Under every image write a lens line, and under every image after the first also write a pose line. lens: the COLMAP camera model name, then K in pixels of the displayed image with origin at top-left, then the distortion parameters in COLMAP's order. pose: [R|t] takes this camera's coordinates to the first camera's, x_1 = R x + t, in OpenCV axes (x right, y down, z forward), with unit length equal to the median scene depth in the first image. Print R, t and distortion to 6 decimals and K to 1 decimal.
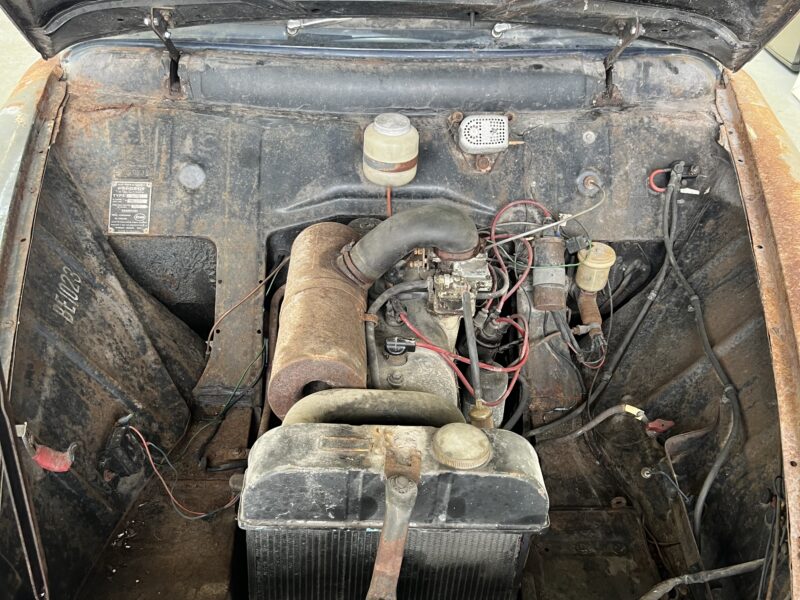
lens RADIAL K [[790.1, 0, 404.6], [0, 790.1, 308.6], [0, 0, 1]] dist [0.135597, -0.275988]
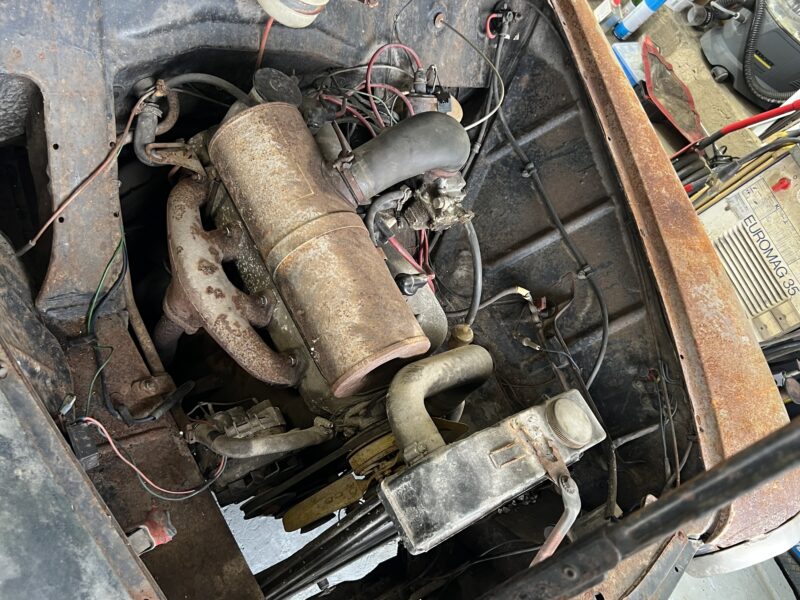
lens RADIAL K [[790.1, 0, 404.6], [0, 790.1, 308.6], [0, 0, 1]] dist [0.135597, -0.275988]
pose [[0.730703, -0.165914, 0.662227, -0.489686], [-0.157066, 0.903142, 0.399580, -0.228880], [-0.664381, -0.395988, 0.633870, 0.311994]]
